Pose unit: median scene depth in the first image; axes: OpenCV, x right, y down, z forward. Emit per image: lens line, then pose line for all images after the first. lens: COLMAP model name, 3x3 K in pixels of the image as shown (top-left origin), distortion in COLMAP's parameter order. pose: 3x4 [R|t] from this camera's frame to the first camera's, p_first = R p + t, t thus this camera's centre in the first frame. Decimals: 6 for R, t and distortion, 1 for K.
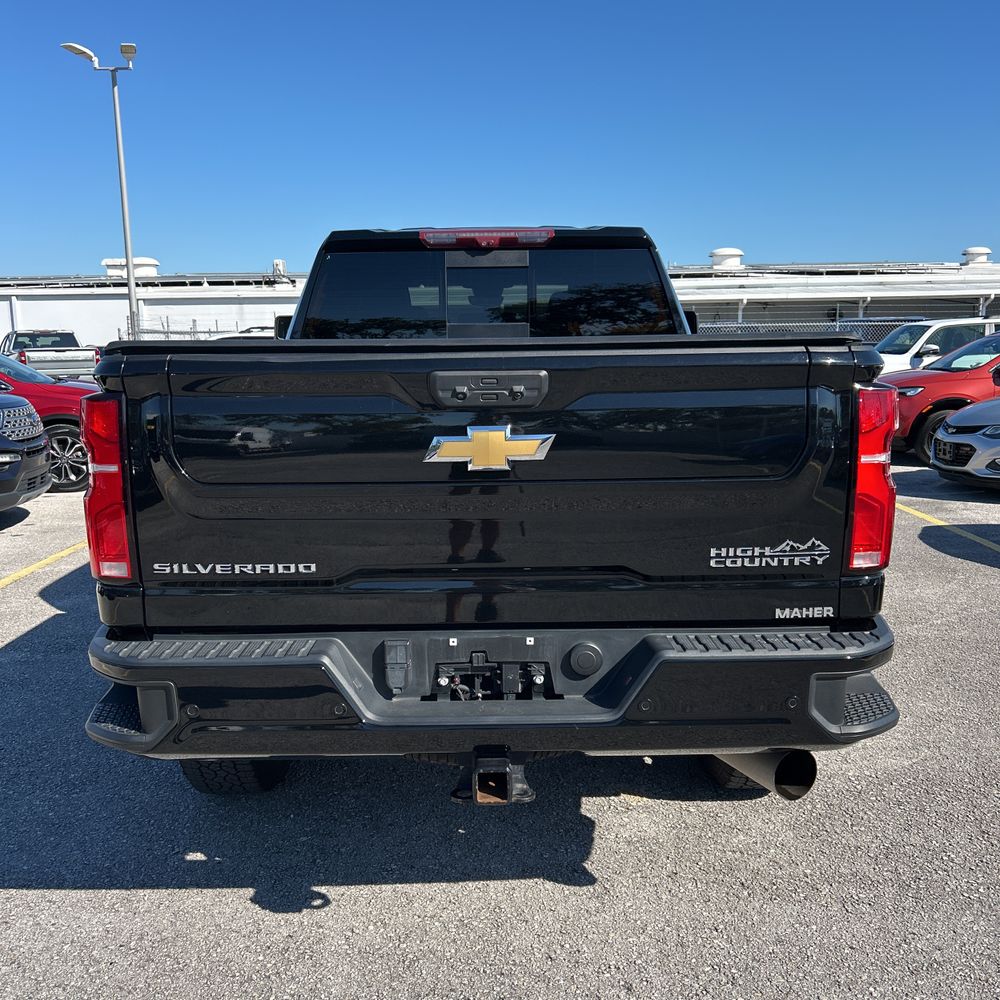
lens RADIAL K [[1021.5, 0, 485.0], [0, 1021.5, 496.0], [0, 0, 1]] dist [0.041264, -0.011963]
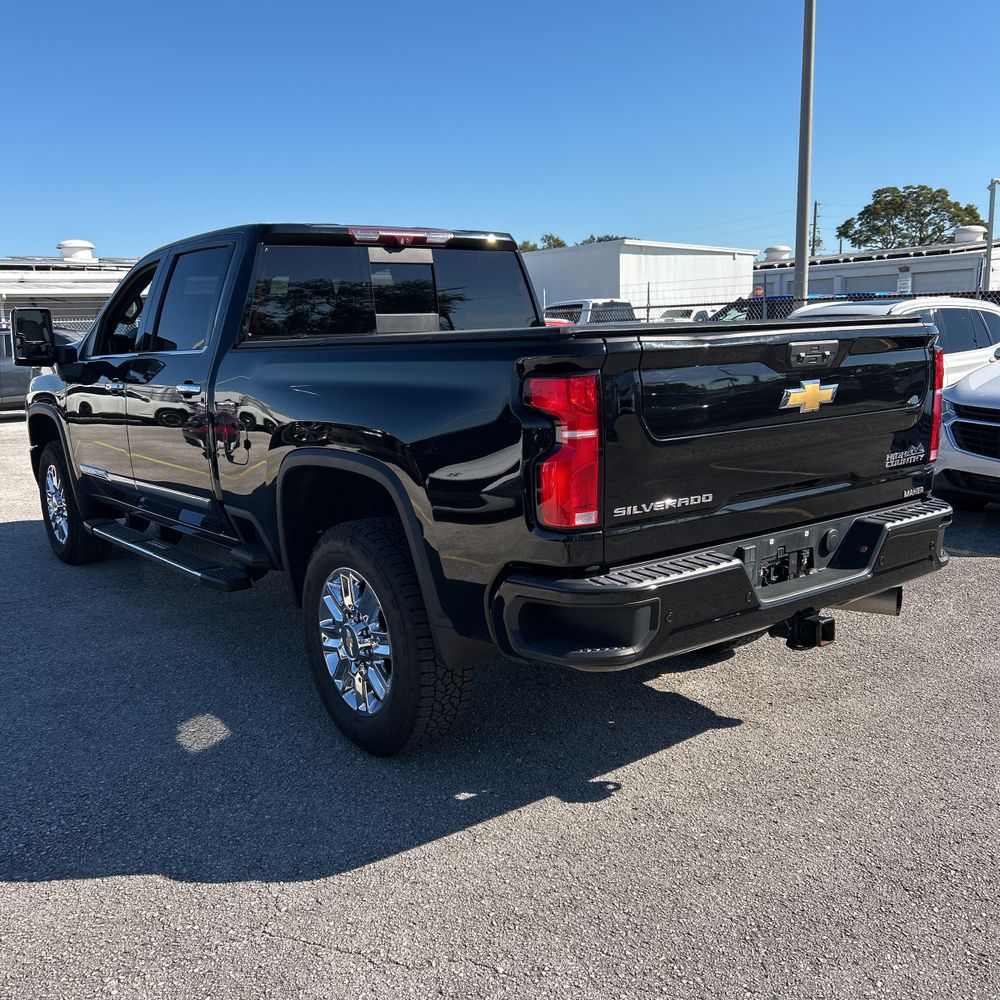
lens RADIAL K [[1013.2, 0, 500.0], [0, 1013.2, 500.0], [0, 0, 1]] dist [0.068206, -0.000746]
pose [[0.791232, -0.112549, 0.601069, -1.146221], [0.107988, 0.993186, 0.043820, -0.011386], [-0.601906, 0.030237, 0.797995, 0.126094]]
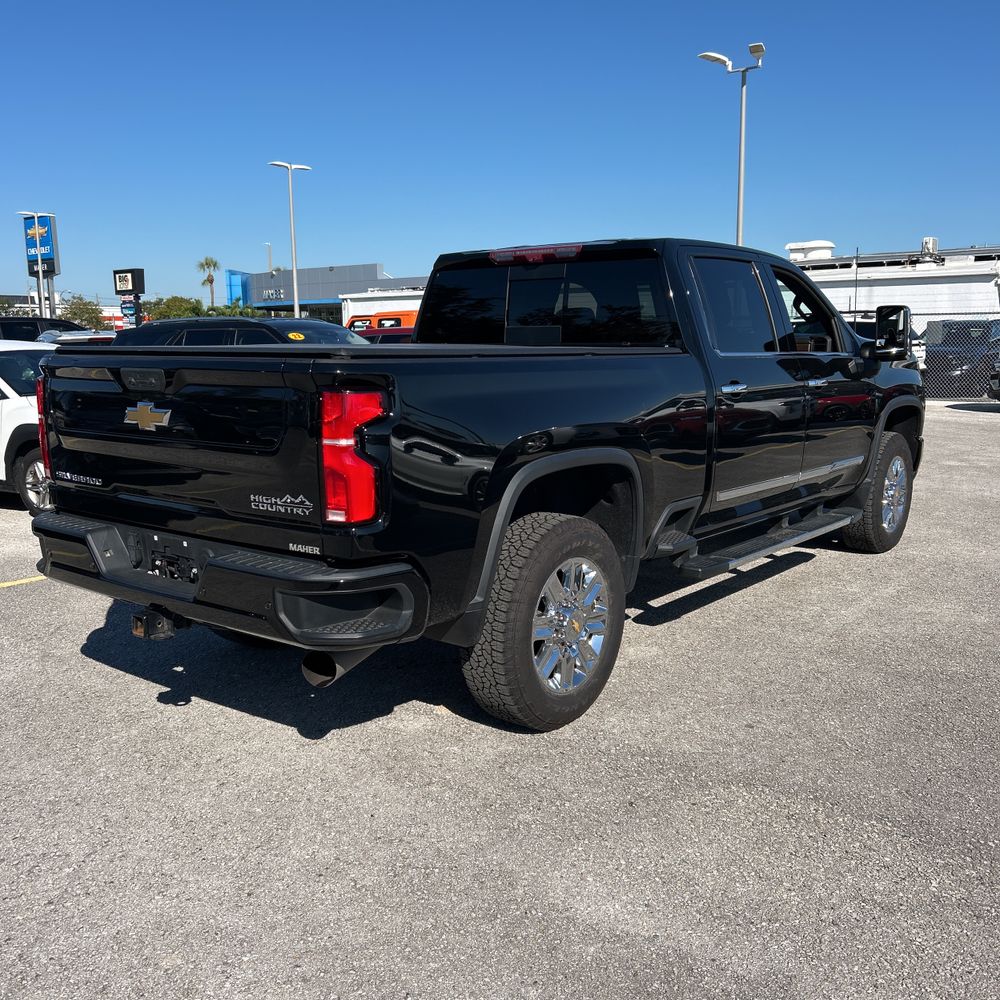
lens RADIAL K [[1021.5, 0, 485.0], [0, 1021.5, 496.0], [0, 0, 1]] dist [0.041264, -0.011963]
pose [[0.782019, 0.105989, -0.614176, 1.357600], [-0.094410, 0.994208, 0.051361, -0.053034], [0.616062, 0.017819, 0.787496, 0.053228]]
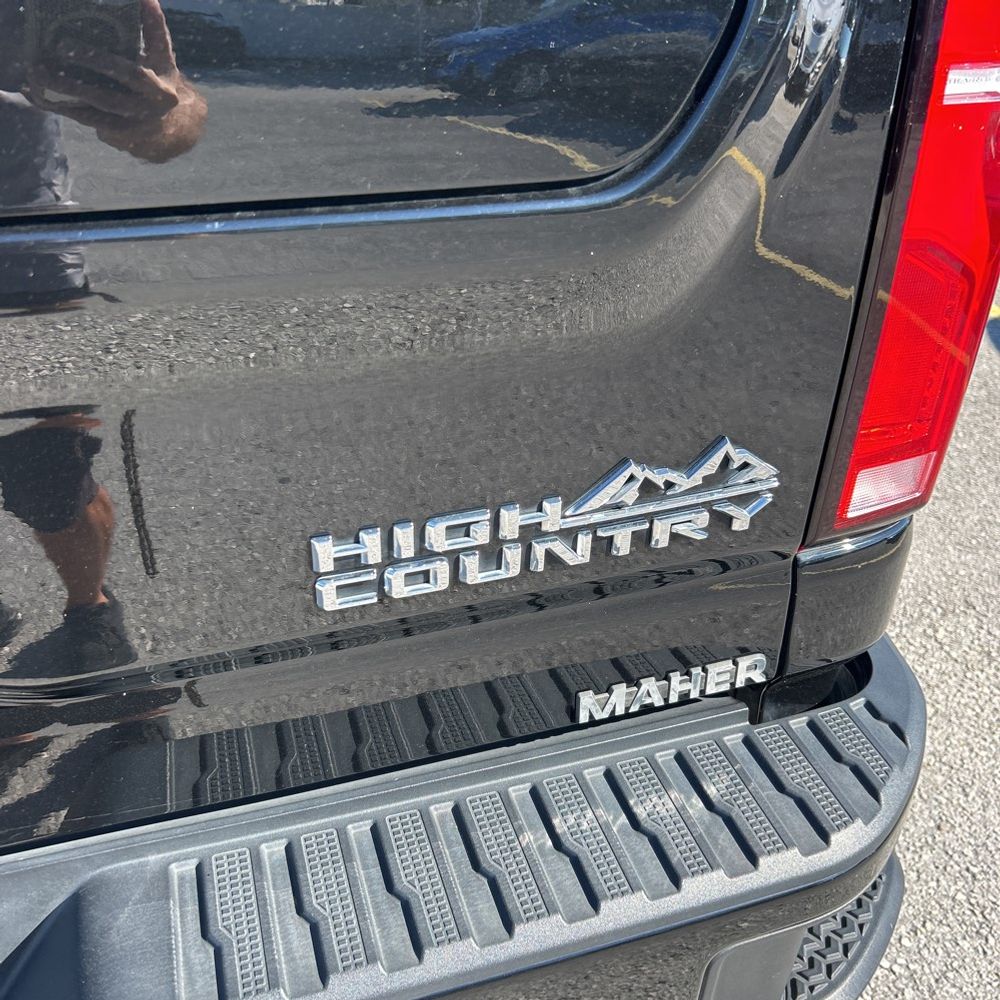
lens RADIAL K [[1021.5, 0, 485.0], [0, 1021.5, 496.0], [0, 0, 1]] dist [0.041264, -0.011963]
pose [[0.962644, -0.116728, 0.244318, 0.199905], [0.032470, 0.945560, 0.323824, -0.027958], [-0.268817, -0.303794, 0.914028, 0.777026]]
